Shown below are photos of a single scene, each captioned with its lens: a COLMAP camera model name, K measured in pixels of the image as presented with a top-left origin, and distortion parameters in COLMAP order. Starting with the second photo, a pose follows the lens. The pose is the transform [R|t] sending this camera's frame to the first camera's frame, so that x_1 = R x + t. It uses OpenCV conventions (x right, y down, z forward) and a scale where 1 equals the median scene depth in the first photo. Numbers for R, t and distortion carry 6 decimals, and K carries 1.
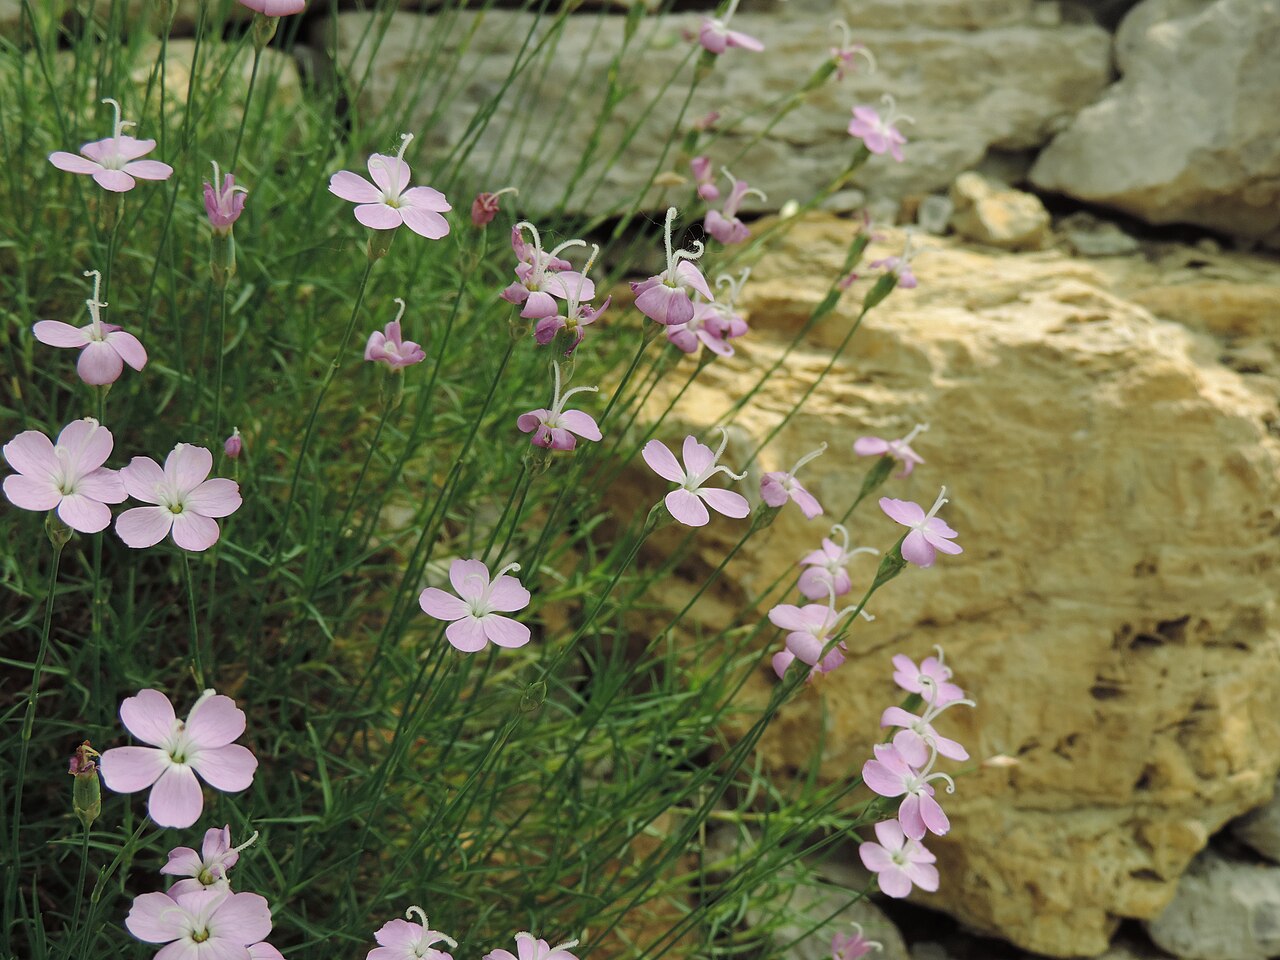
lens RADIAL K [[1570.8, 0, 642.8], [0, 1570.8, 477.3], [0, 0, 1]] dist [-0.078400, 0.000000]
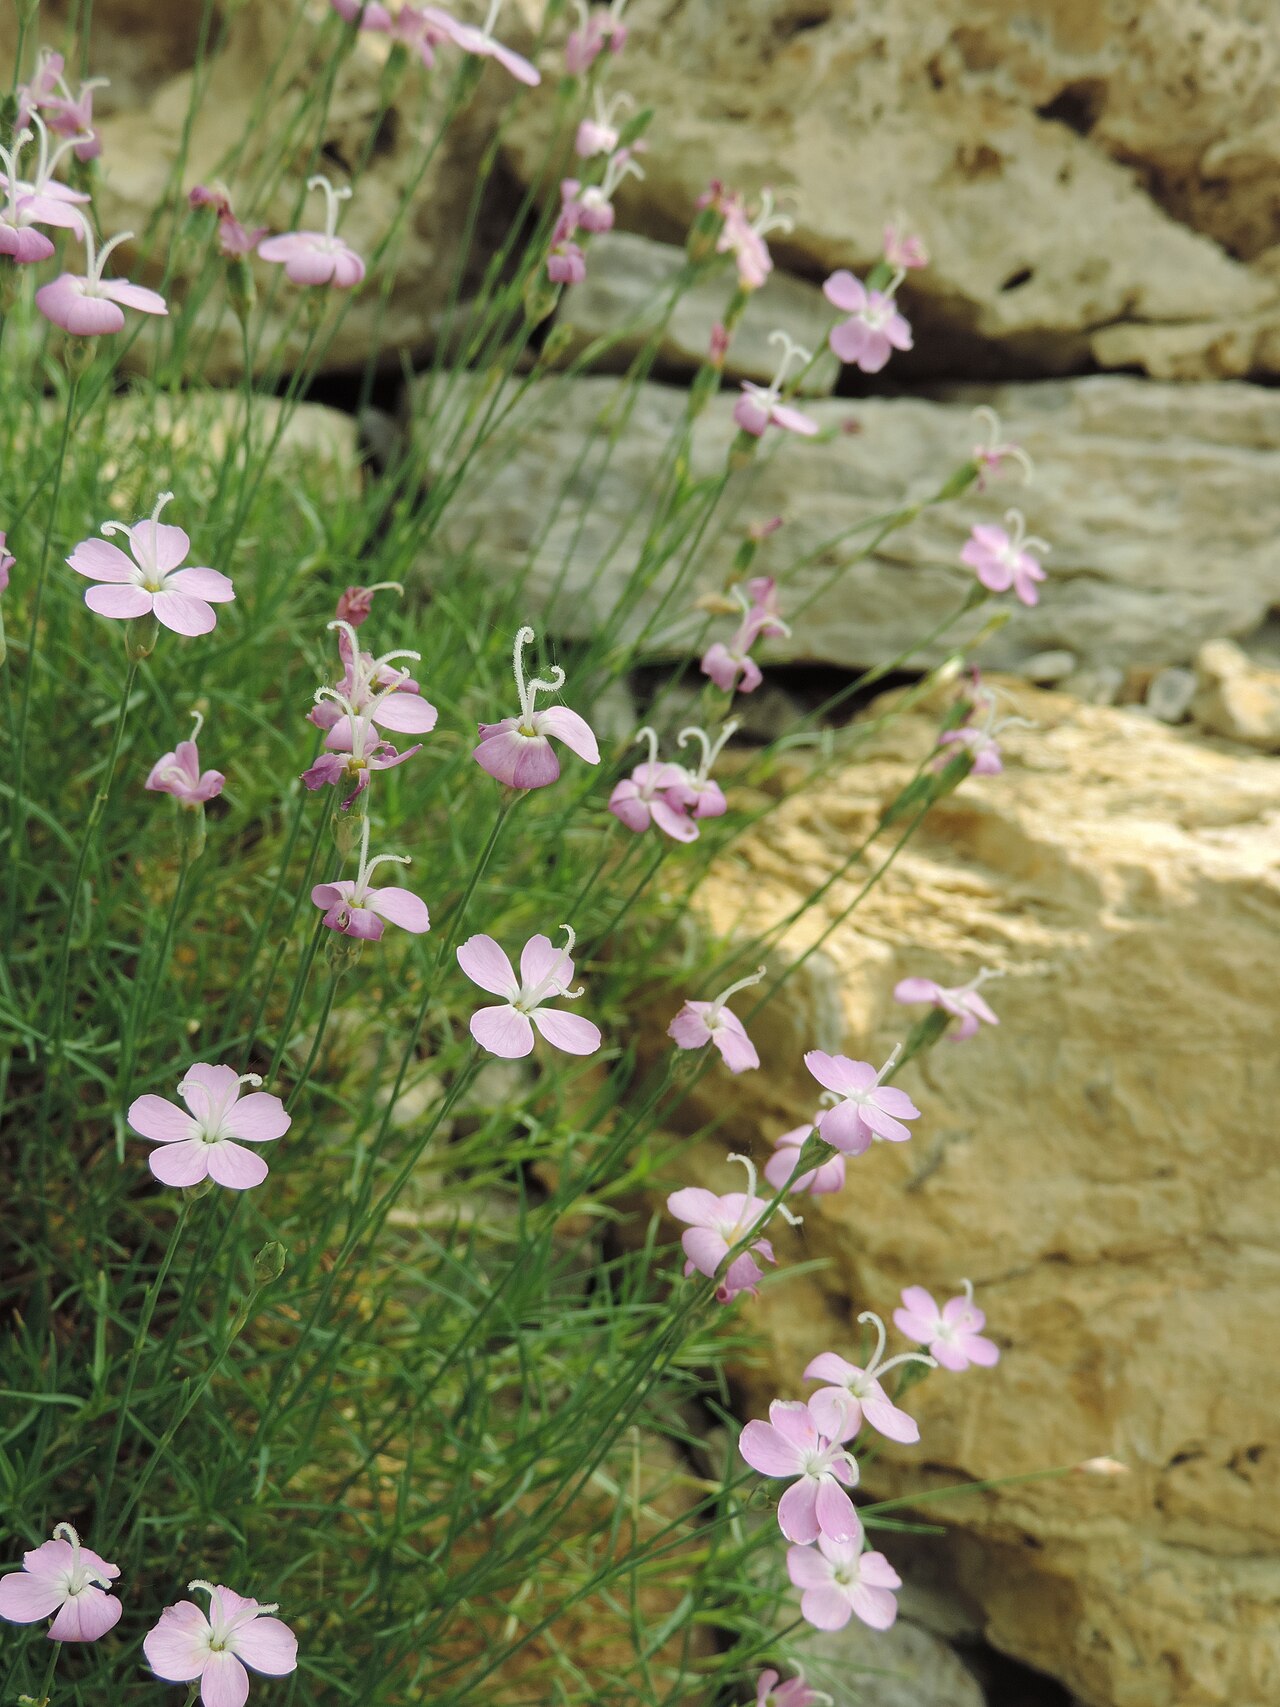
lens RADIAL K [[2094.8, 0, 639.0], [0, 2094.8, 858.2], [0, 0, 1]] dist [-0.078400, 0.000000]
pose [[0.981154, 0.098411, -0.166288, 0.134360], [-0.111412, 0.991254, -0.070728, 0.001676], [0.157874, 0.087921, 0.983537, 0.031015]]
